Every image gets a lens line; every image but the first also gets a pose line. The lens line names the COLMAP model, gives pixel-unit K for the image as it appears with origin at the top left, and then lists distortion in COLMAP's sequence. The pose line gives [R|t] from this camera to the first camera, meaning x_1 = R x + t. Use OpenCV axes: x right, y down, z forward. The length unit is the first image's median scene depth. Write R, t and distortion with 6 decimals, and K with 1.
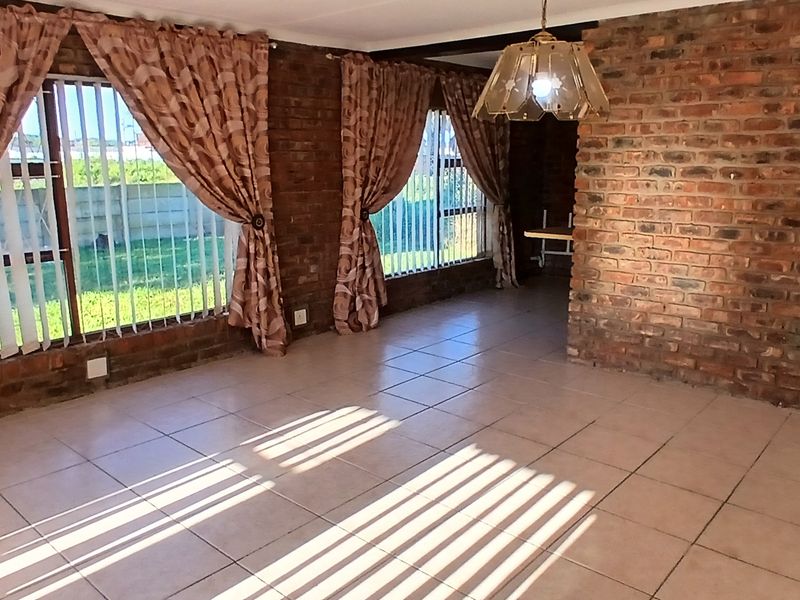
lens RADIAL K [[656.1, 0, 404.0], [0, 656.1, 297.6], [0, 0, 1]] dist [0.010060, -0.044643]
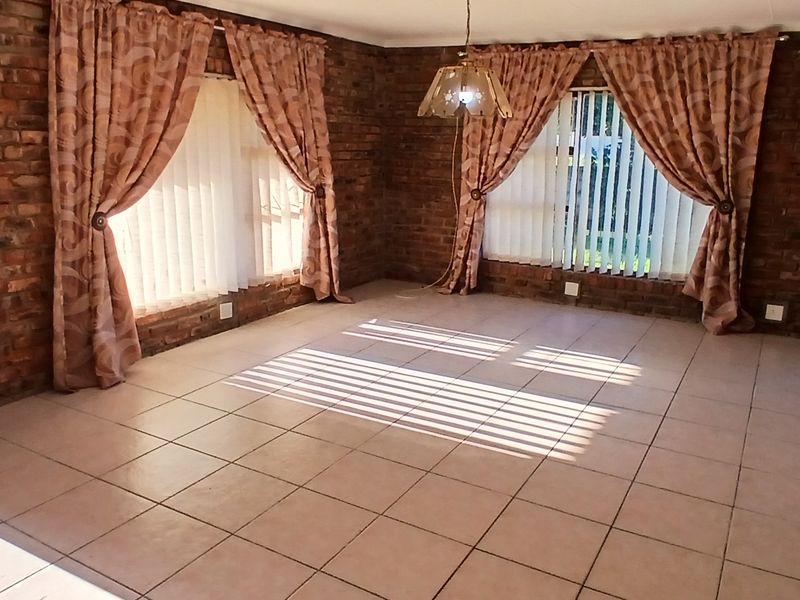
lens RADIAL K [[656.1, 0, 404.0], [0, 656.1, 297.6], [0, 0, 1]] dist [0.010060, -0.044643]
pose [[0.192165, 0.240037, -0.951554, 0.879970], [-0.223713, 0.954810, 0.195680, -0.078548], [0.955523, 0.175272, 0.237181, 0.317223]]
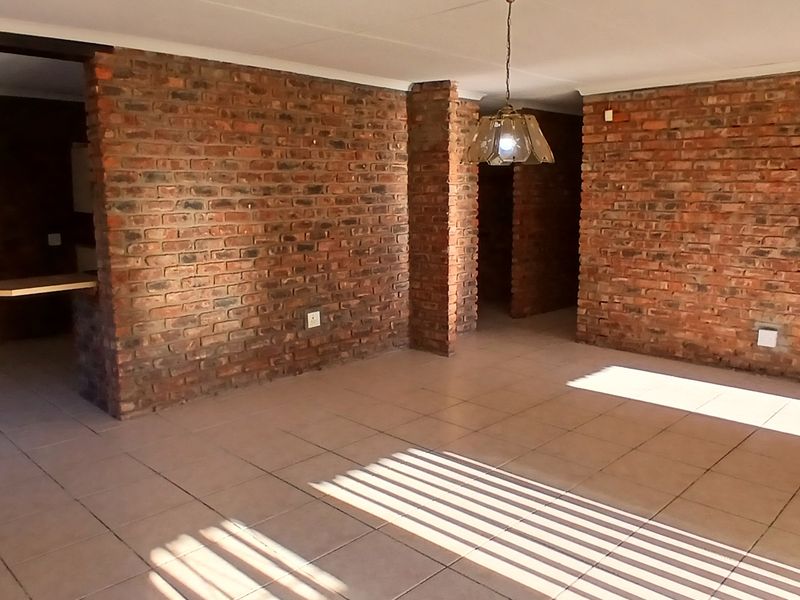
lens RADIAL K [[656.1, 0, 404.0], [0, 656.1, 297.6], [0, 0, 1]] dist [0.010060, -0.044643]
pose [[0.047174, -0.164508, 0.985247, -0.688561], [0.213192, 0.965276, 0.150966, -0.137727], [-0.975871, 0.202925, 0.080607, 0.624116]]
